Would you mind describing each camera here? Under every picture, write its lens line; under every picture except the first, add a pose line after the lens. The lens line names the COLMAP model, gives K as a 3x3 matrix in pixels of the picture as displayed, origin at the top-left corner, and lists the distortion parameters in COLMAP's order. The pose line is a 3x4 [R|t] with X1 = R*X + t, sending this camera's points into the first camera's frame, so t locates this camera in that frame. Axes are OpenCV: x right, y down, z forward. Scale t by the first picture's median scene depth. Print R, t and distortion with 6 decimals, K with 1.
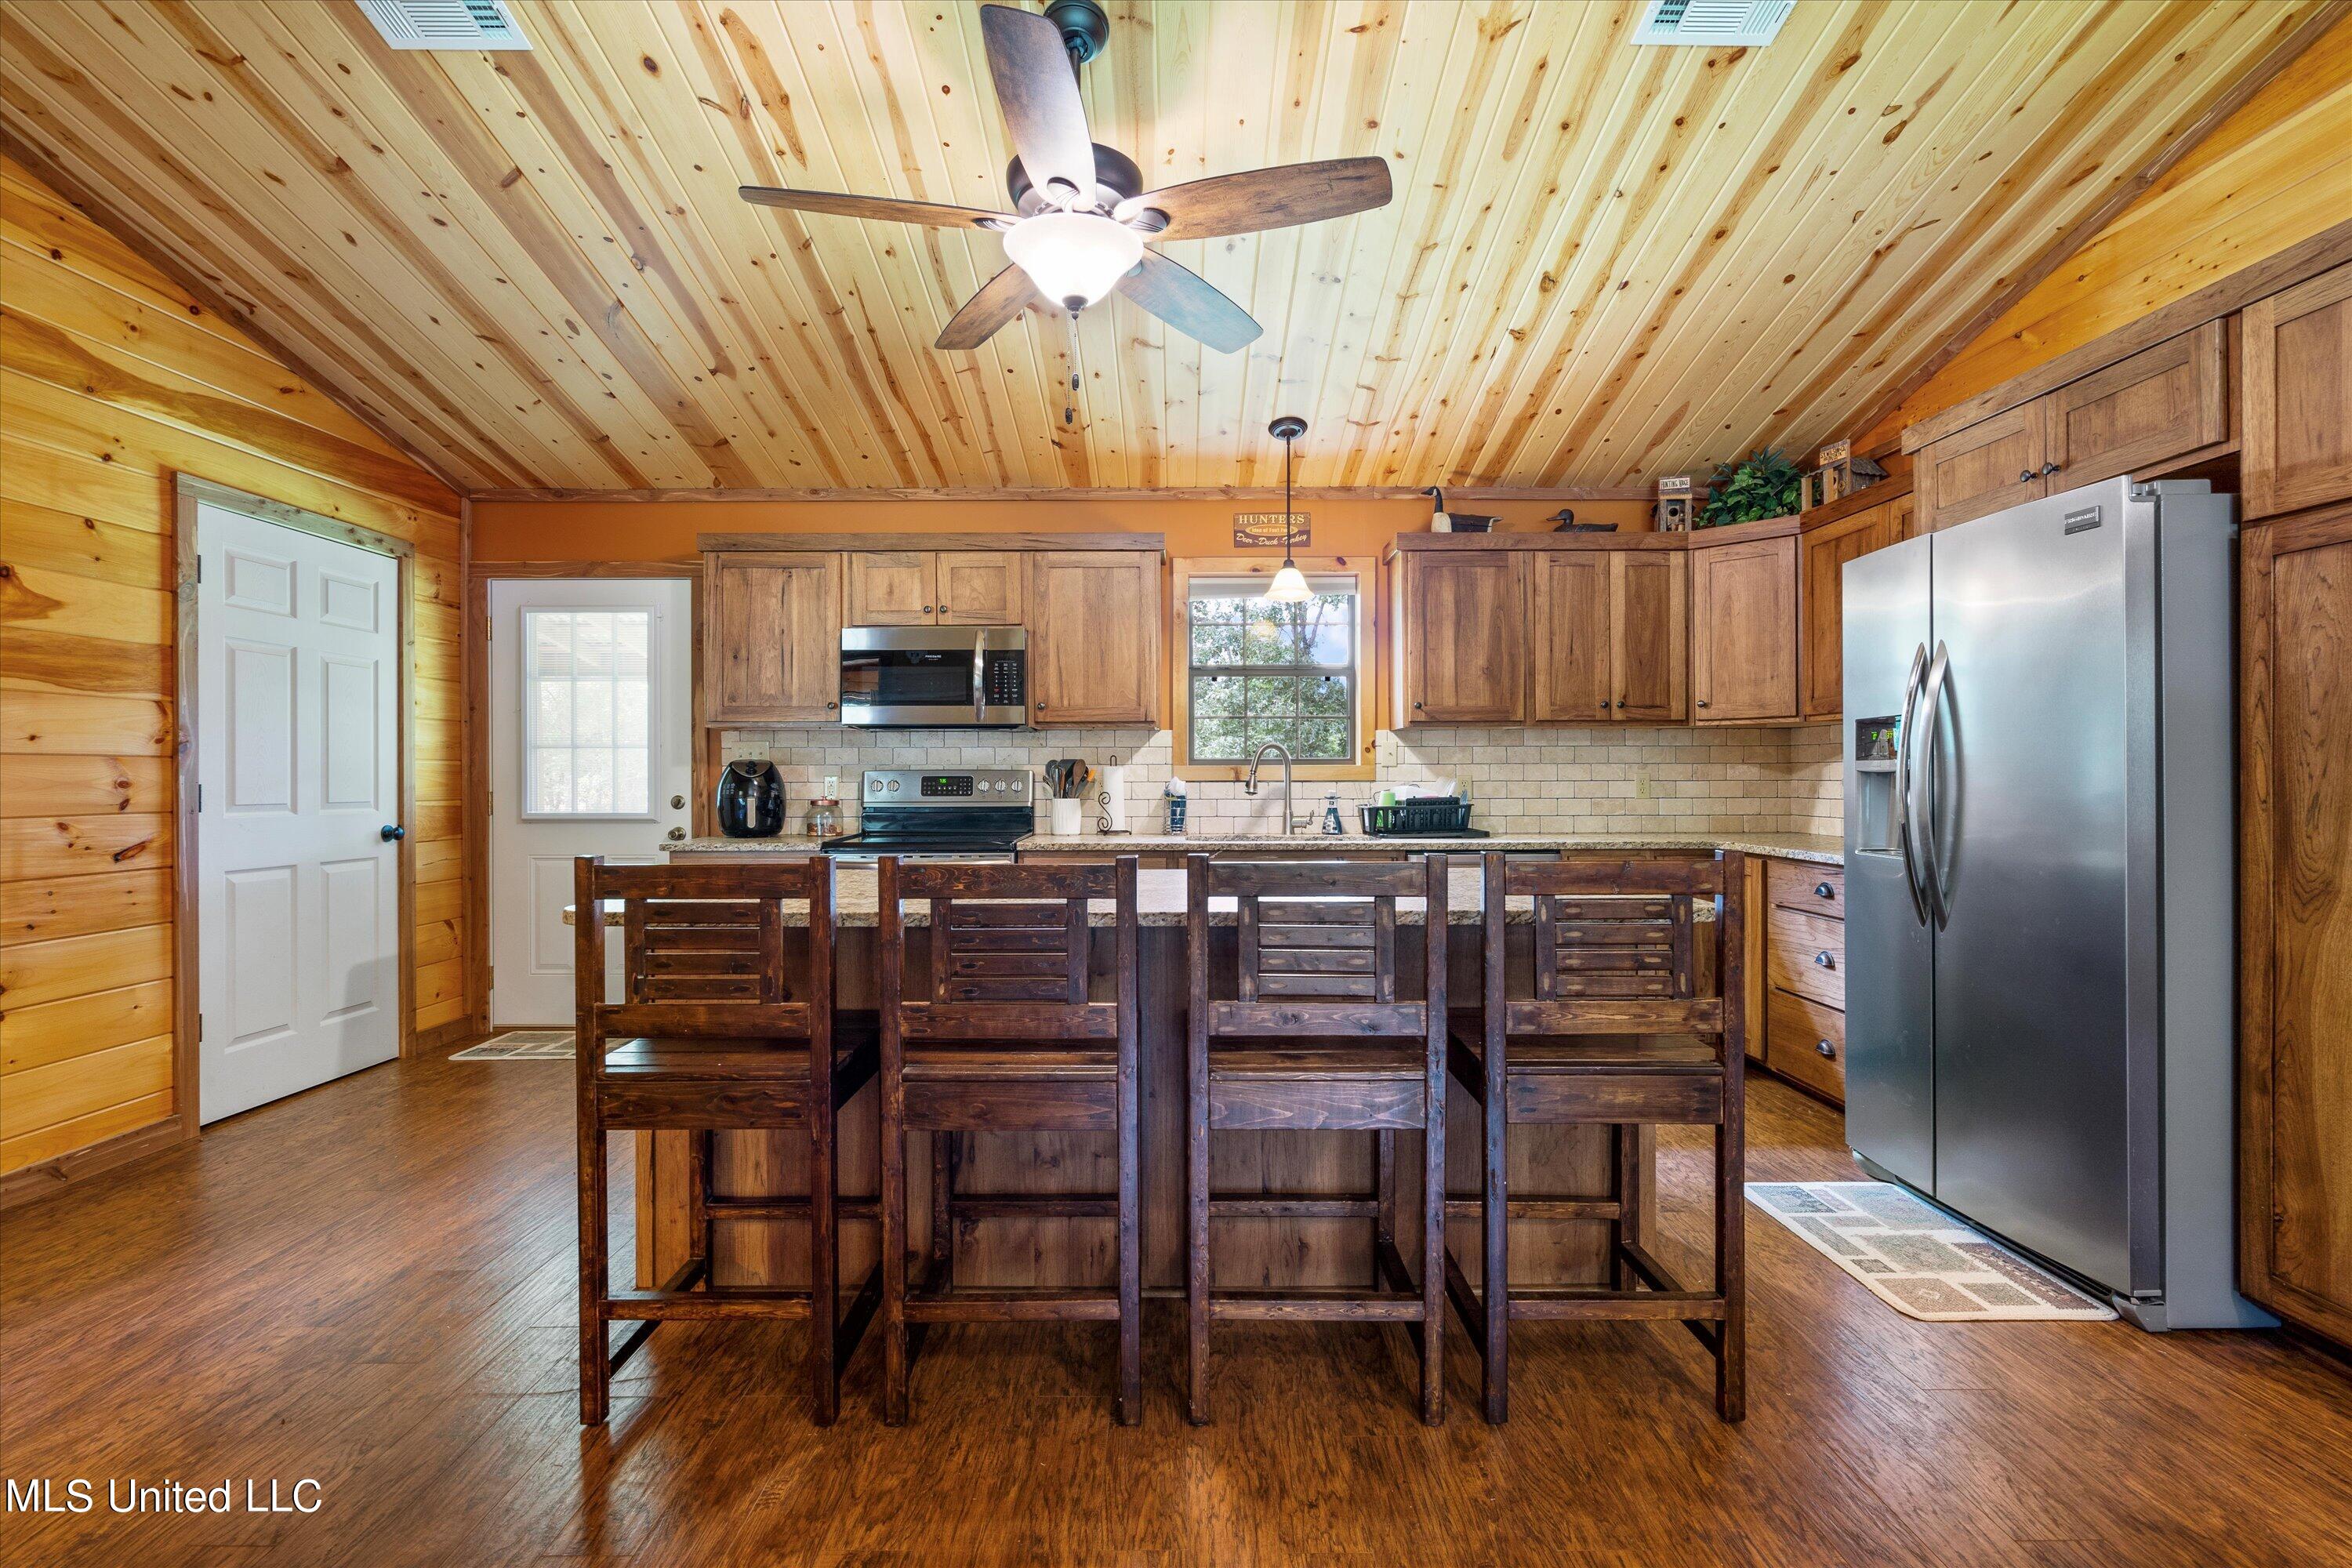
lens RADIAL K [[1062.6, 0, 1170.0], [0, 1062.6, 784.5], [0, 0, 1]] dist [-0.001271, 0.000909]
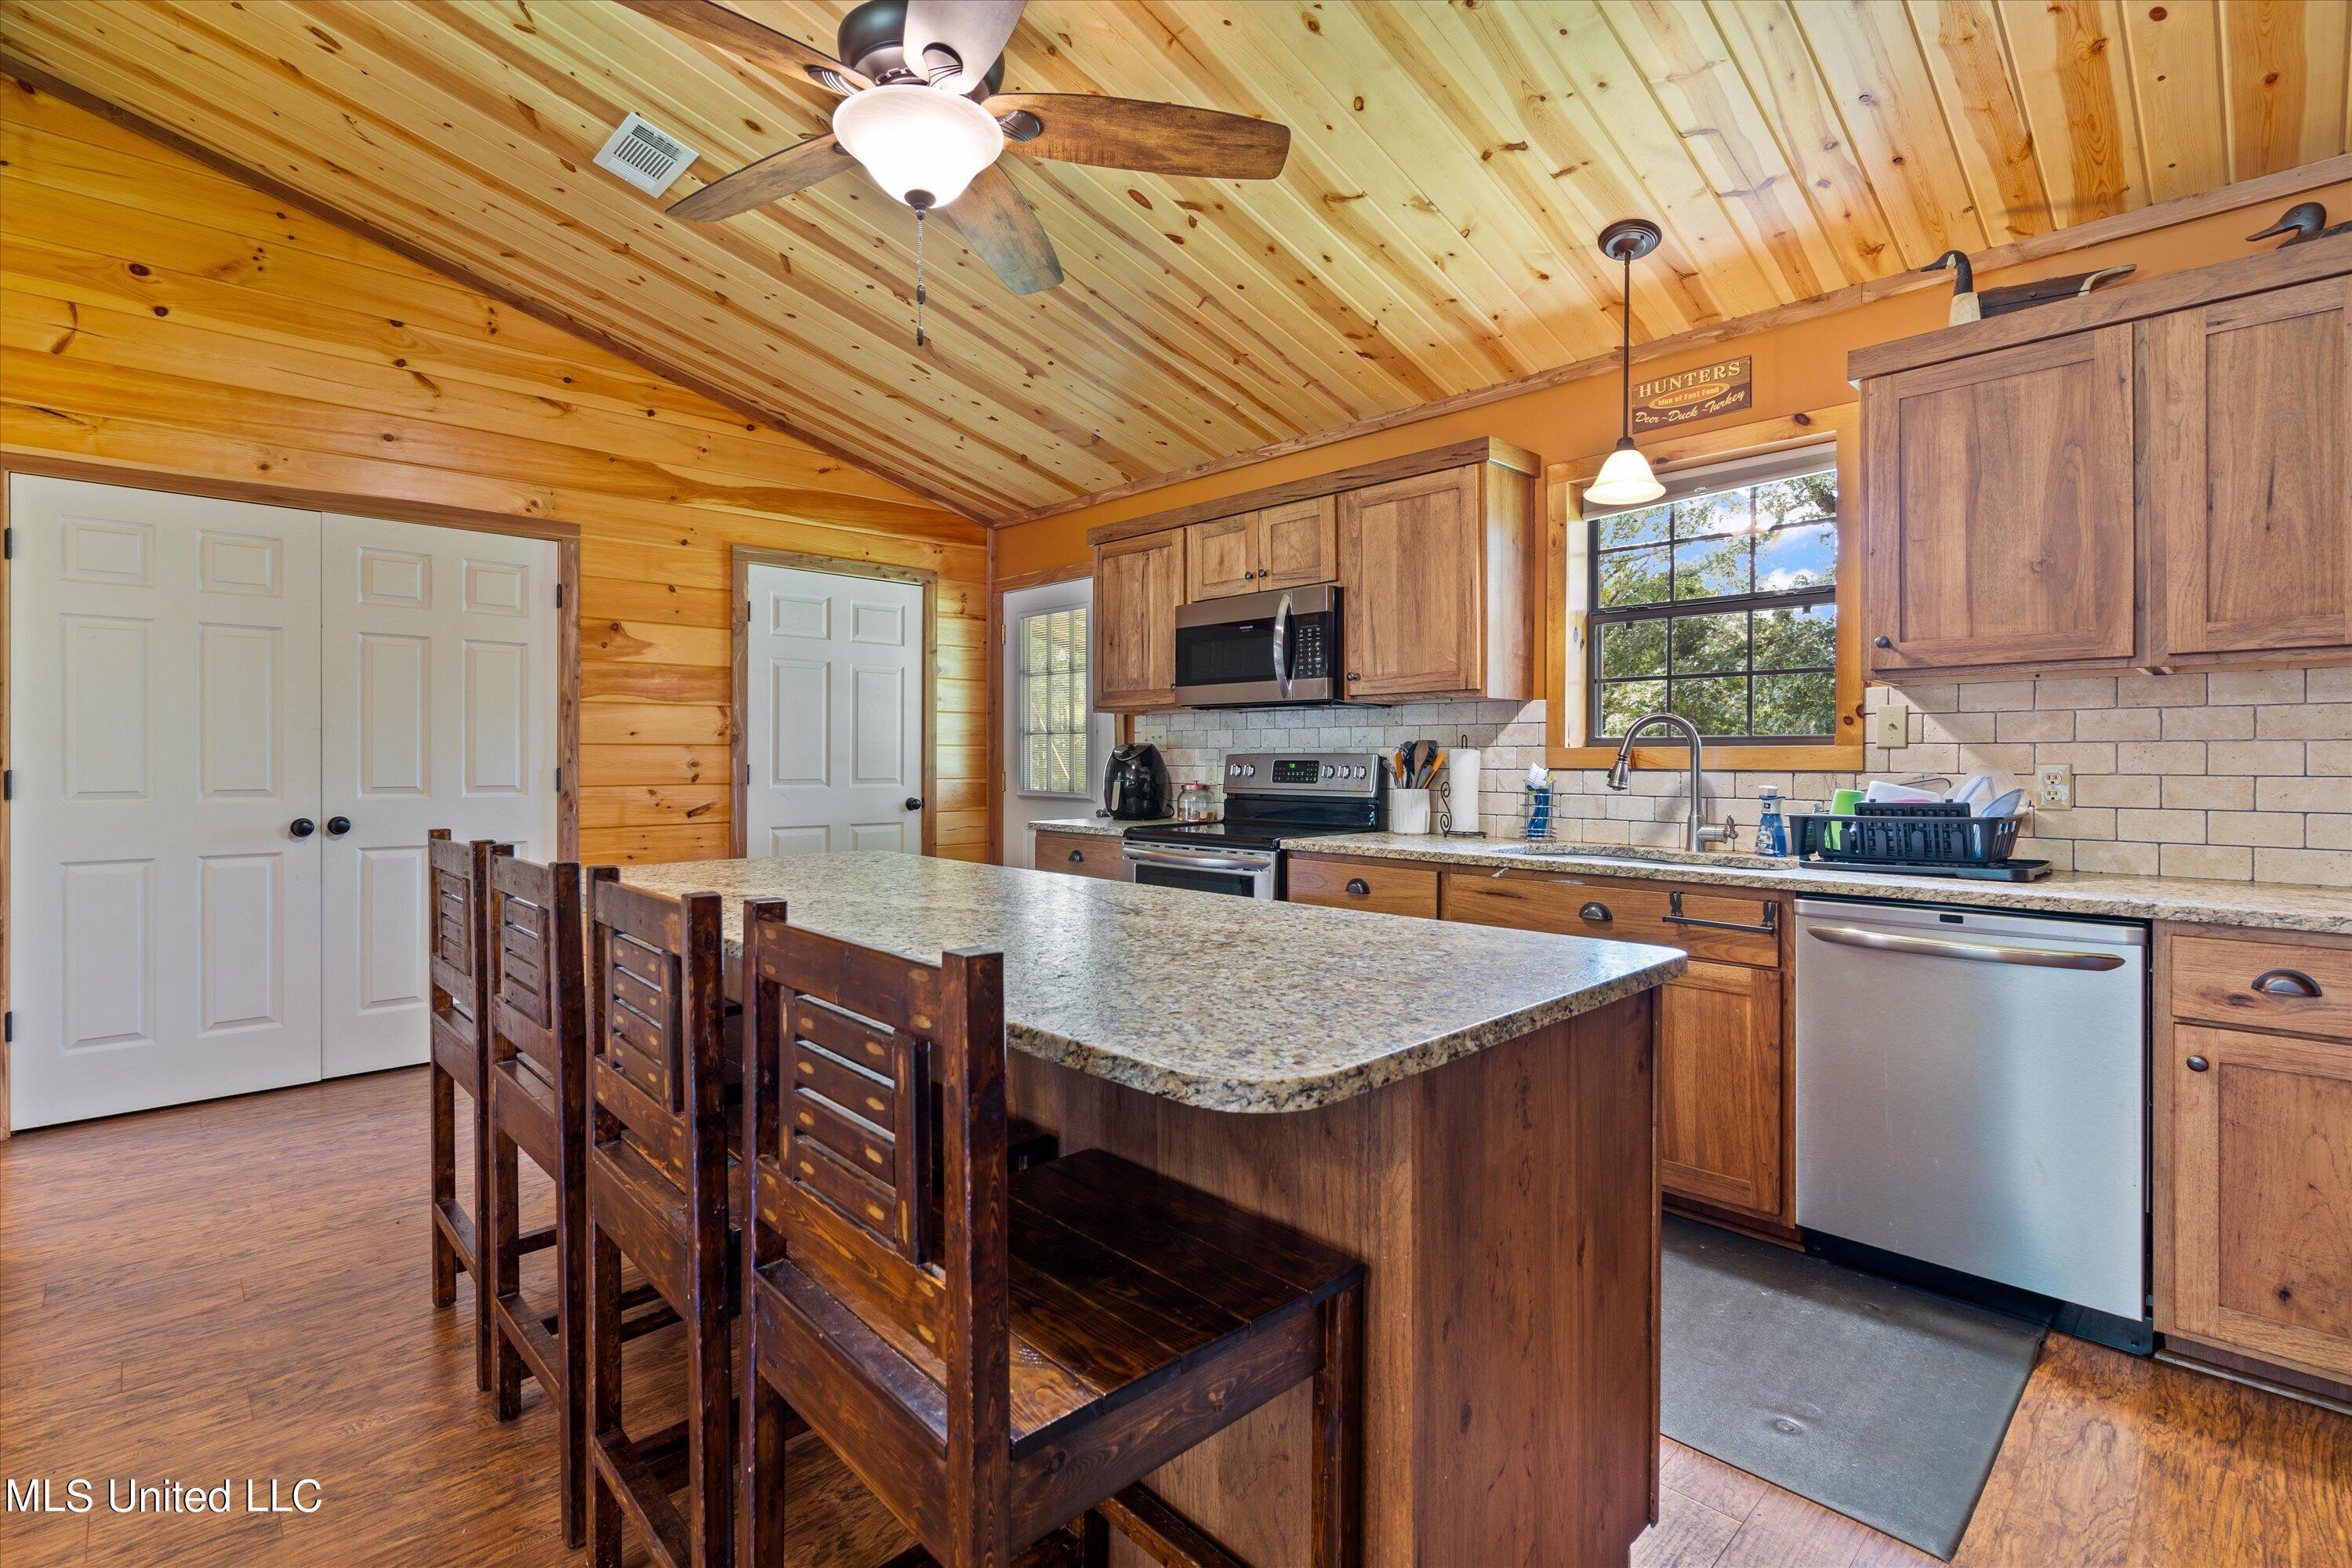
lens RADIAL K [[1070.4, 0, 1178.8], [0, 1070.4, 763.4], [0, 0, 1]] dist [-0.010133, 0.009100]
pose [[0.701019, 0.006944, -0.713109, 0.377866], [-0.007522, 0.999969, 0.002343, -0.007096], [0.713103, 0.003721, 0.701049, 0.320217]]
